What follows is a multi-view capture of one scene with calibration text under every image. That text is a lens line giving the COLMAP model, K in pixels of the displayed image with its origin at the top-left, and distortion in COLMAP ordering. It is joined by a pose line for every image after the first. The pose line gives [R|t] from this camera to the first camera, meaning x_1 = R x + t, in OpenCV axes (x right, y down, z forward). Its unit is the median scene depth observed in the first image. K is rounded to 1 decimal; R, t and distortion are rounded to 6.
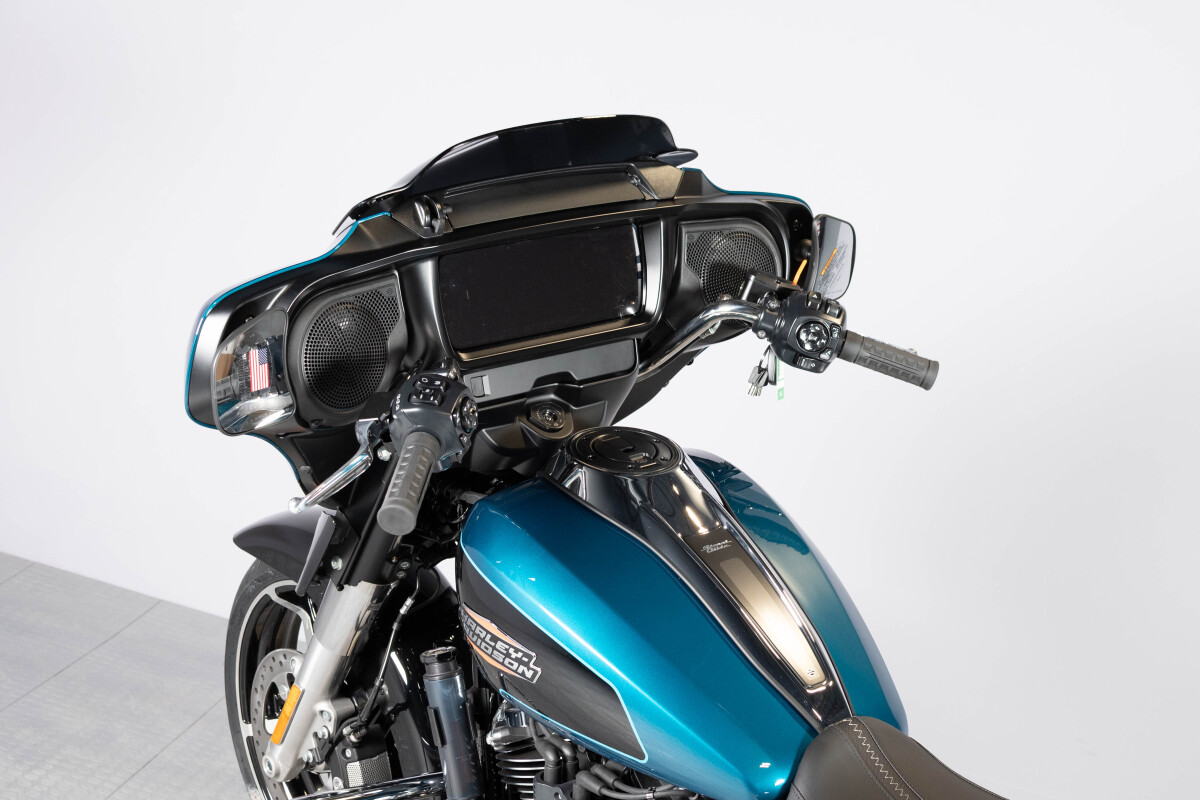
lens RADIAL K [[1888.7, 0, 577.4], [0, 1888.7, 425.6], [0, 0, 1]] dist [0.002248, 0.132901]
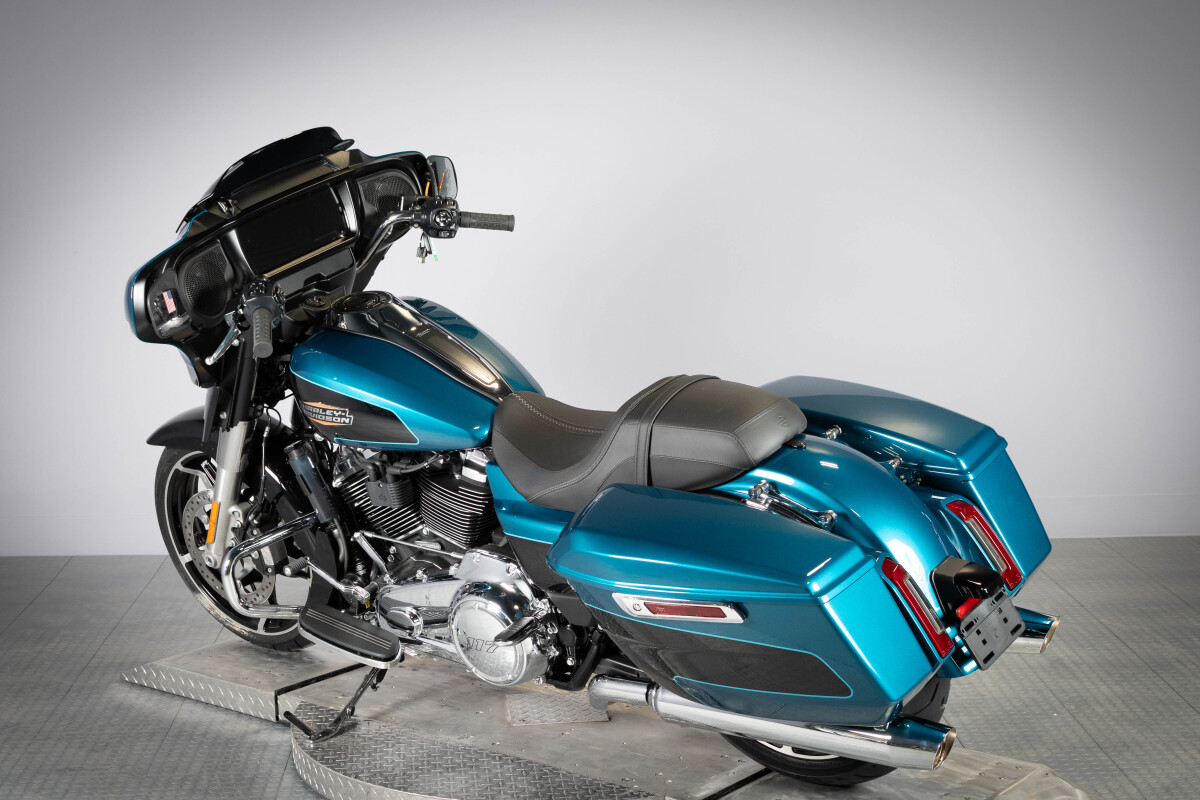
lens RADIAL K [[1960.5, 0, 554.7], [0, 1960.5, 396.2], [0, 0, 1]] dist [-0.049737, -0.178636]
pose [[0.949655, -0.278995, 0.142536, -0.090476], [0.283448, 0.958918, -0.011533, 0.168648], [-0.133463, 0.051354, 0.989722, -0.876991]]
